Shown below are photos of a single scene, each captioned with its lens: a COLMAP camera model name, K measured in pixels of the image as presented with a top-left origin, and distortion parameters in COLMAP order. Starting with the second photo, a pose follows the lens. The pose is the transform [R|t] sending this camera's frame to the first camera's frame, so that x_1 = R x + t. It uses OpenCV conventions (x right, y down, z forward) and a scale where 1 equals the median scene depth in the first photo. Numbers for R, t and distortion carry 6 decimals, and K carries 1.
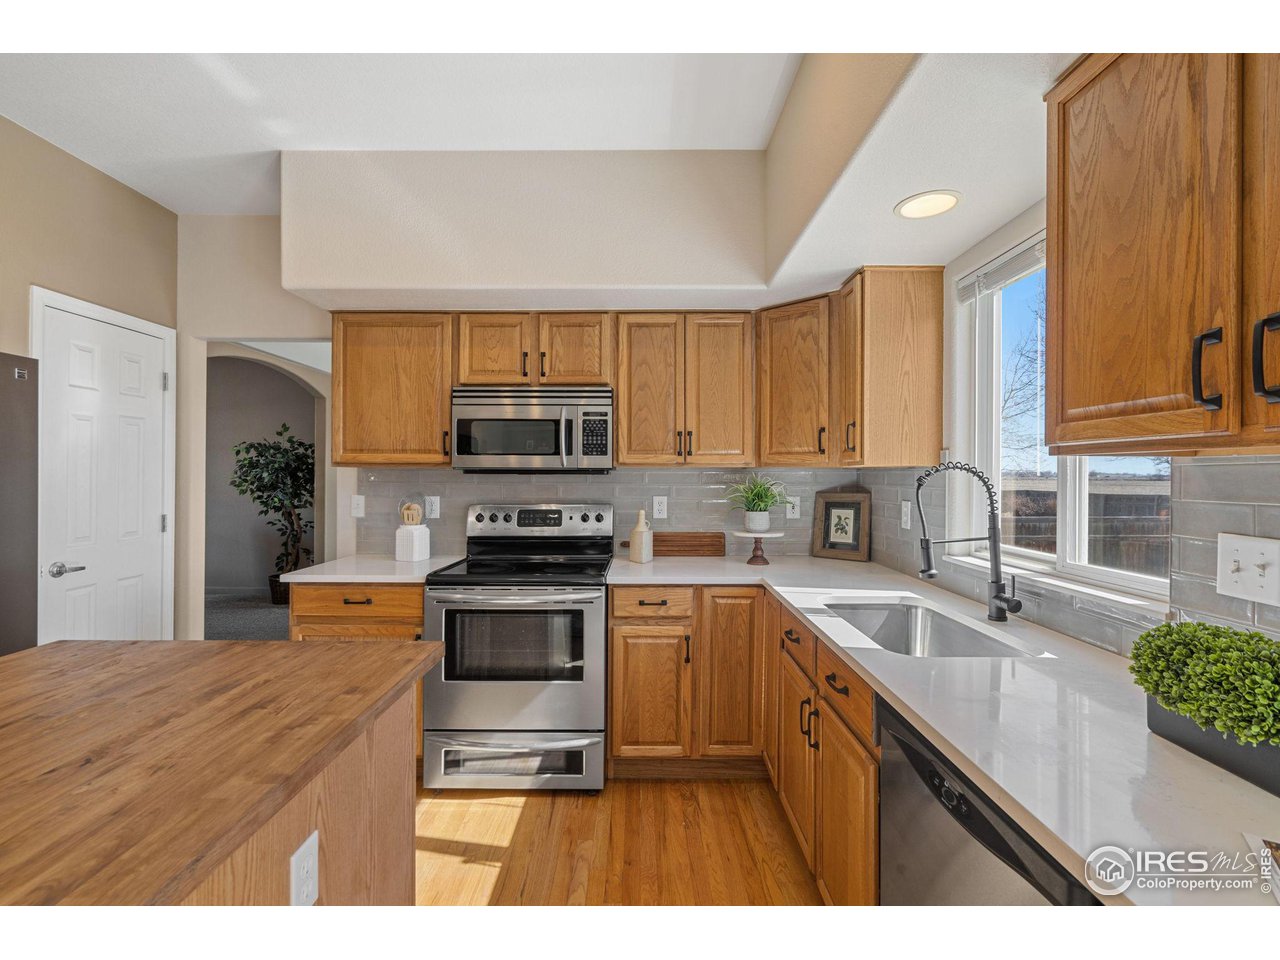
lens RADIAL K [[572.2, 0, 649.3], [0, 572.2, 477.1], [0, 0, 1]] dist [-0.006124, 0.001730]
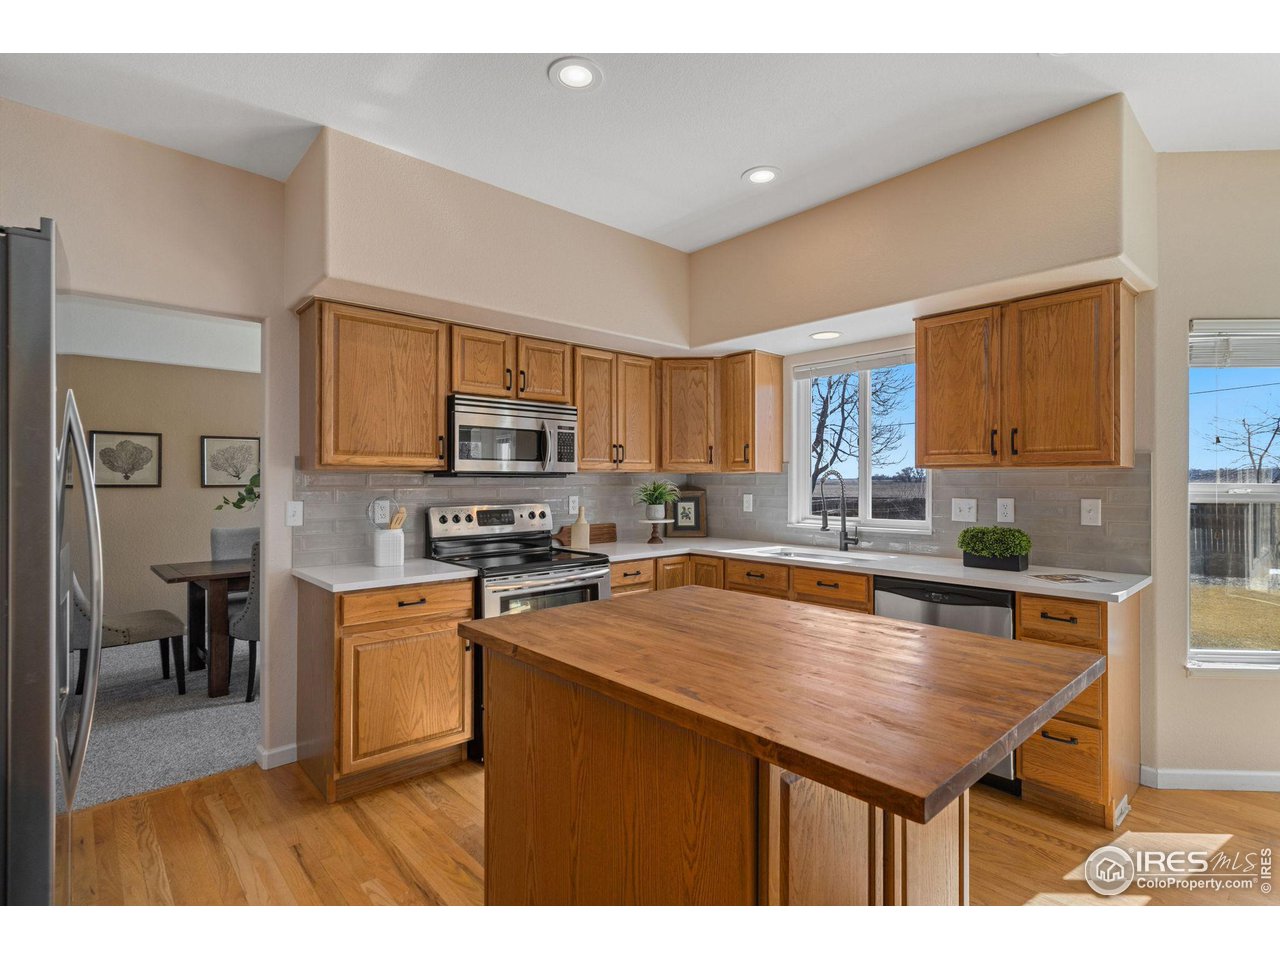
lens RADIAL K [[613.7, 0, 641.0], [0, 613.7, 486.3], [0, 0, 1]] dist [0.004284, 0.002446]
pose [[0.747667, -0.008985, 0.664013, -0.827286], [0.005788, 0.999959, 0.007013, 0.005740], [-0.664049, -0.001400, 0.747688, -0.076156]]
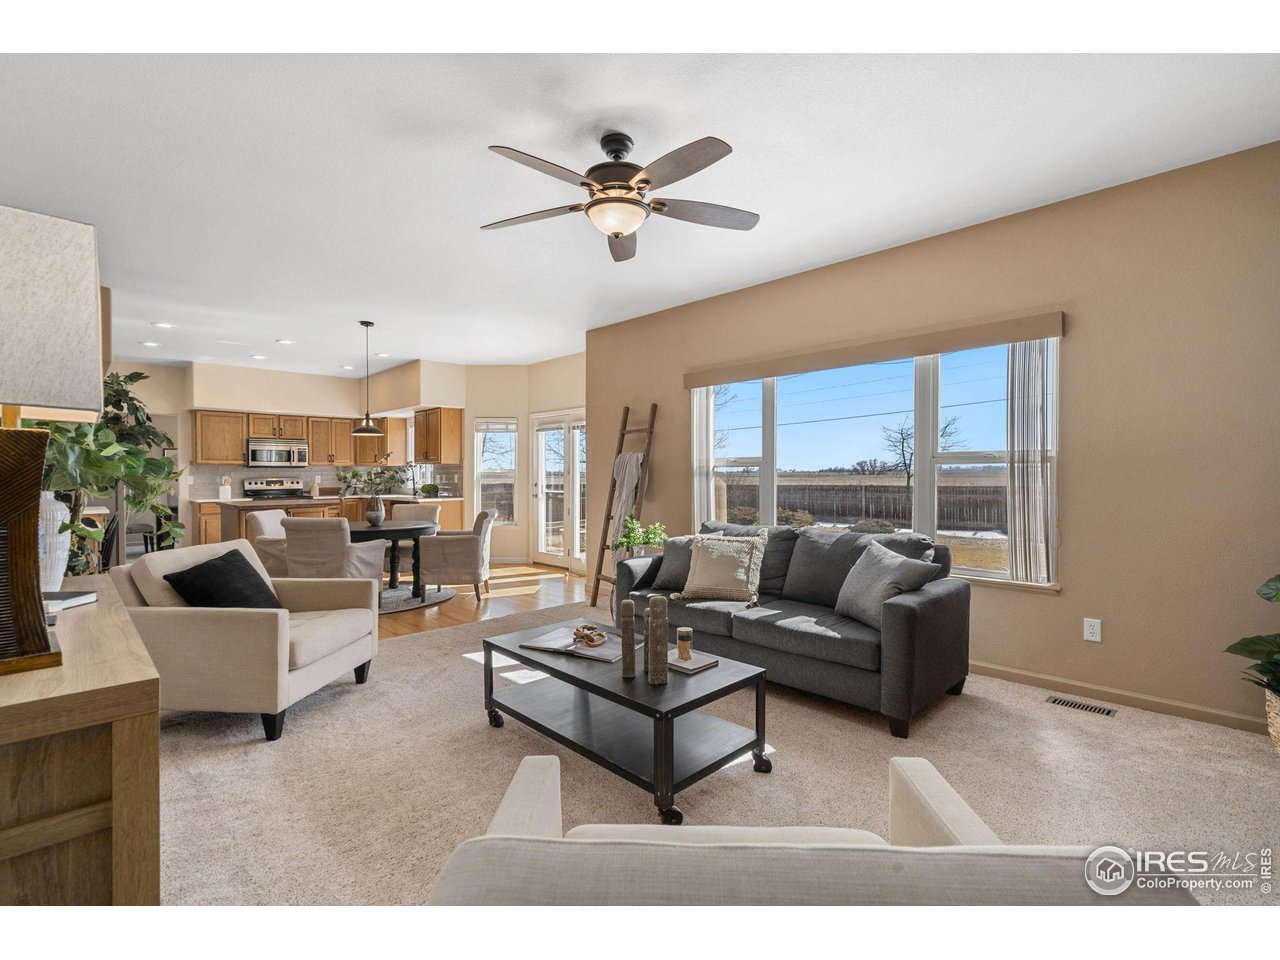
lens RADIAL K [[572.2, 0, 639.1], [0, 572.2, 480.1], [0, 0, 1]] dist [-0.006124, 0.001730]
pose [[0.713741, -0.014123, 0.700268, -0.971505], [0.011156, 0.999899, 0.008795, 0.055913], [-0.700321, 0.001535, 0.713826, -2.557313]]
